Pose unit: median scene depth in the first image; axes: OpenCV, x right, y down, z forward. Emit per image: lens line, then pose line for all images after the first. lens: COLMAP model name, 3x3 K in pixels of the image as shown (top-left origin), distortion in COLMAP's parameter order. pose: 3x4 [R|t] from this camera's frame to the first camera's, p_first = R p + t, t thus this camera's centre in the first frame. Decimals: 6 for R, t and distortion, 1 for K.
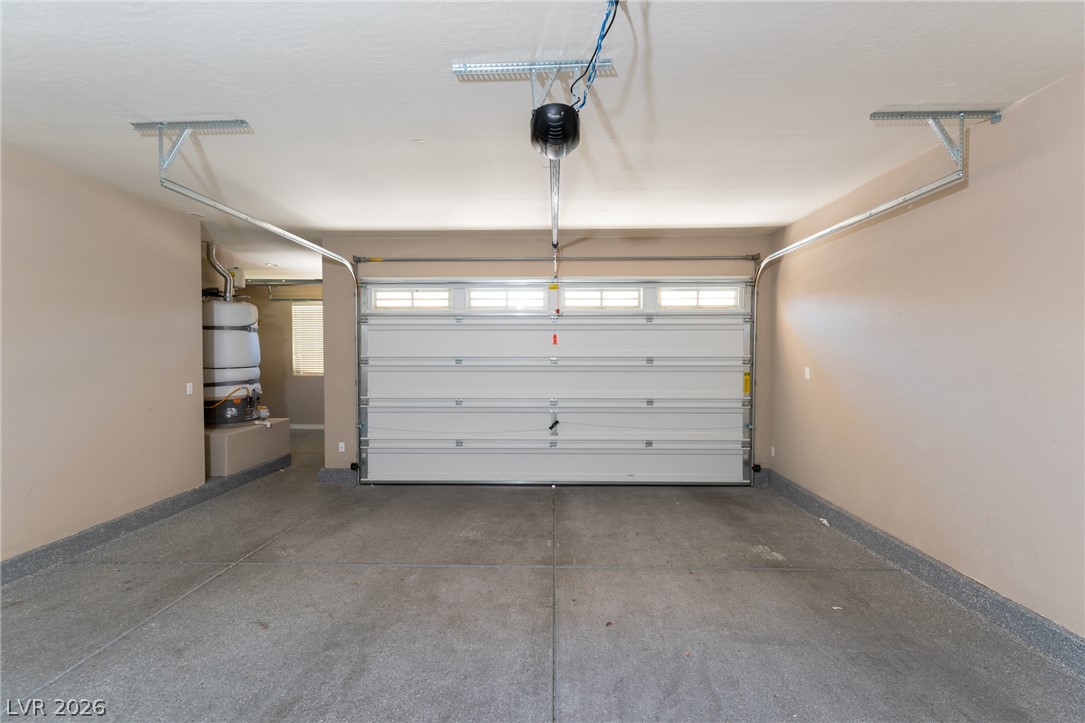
lens RADIAL K [[468.0, 0, 541.0], [0, 468.0, 363.7], [0, 0, 1]] dist [0.000959, 0.000130]
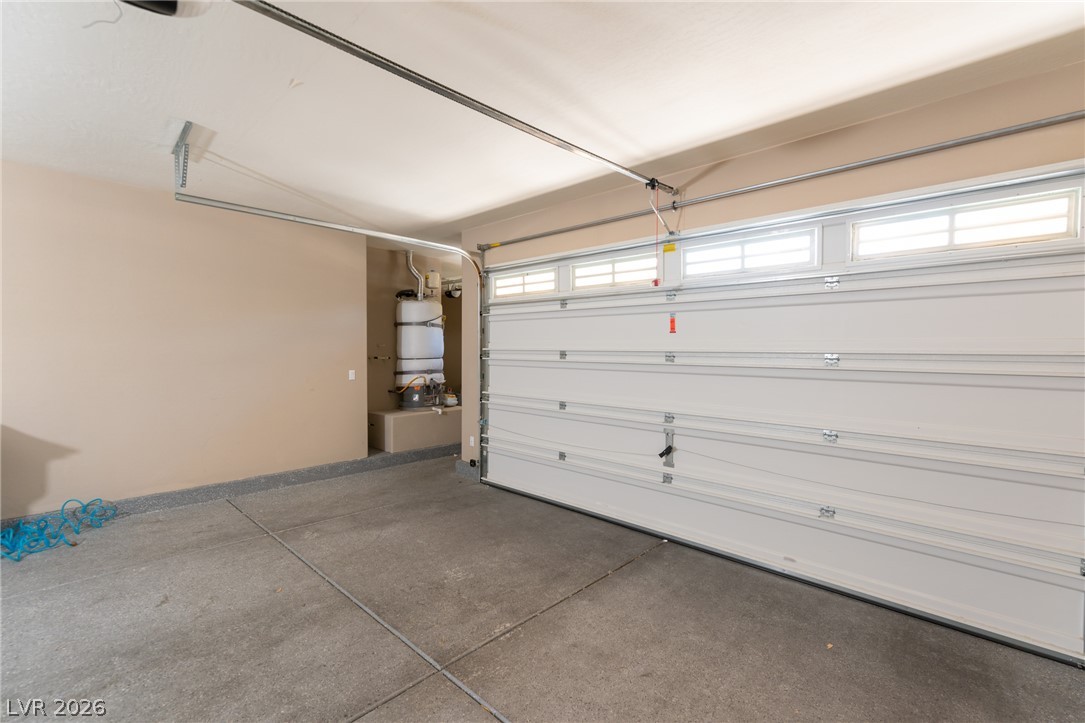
lens RADIAL K [[468.0, 0, 542.2], [0, 468.0, 363.3], [0, 0, 1]] dist [0.000959, 0.000130]
pose [[0.749595, 0.025659, -0.661399, 0.339674], [-0.022998, 0.999655, 0.012717, -0.001808], [0.661497, 0.005678, 0.749927, 0.370874]]
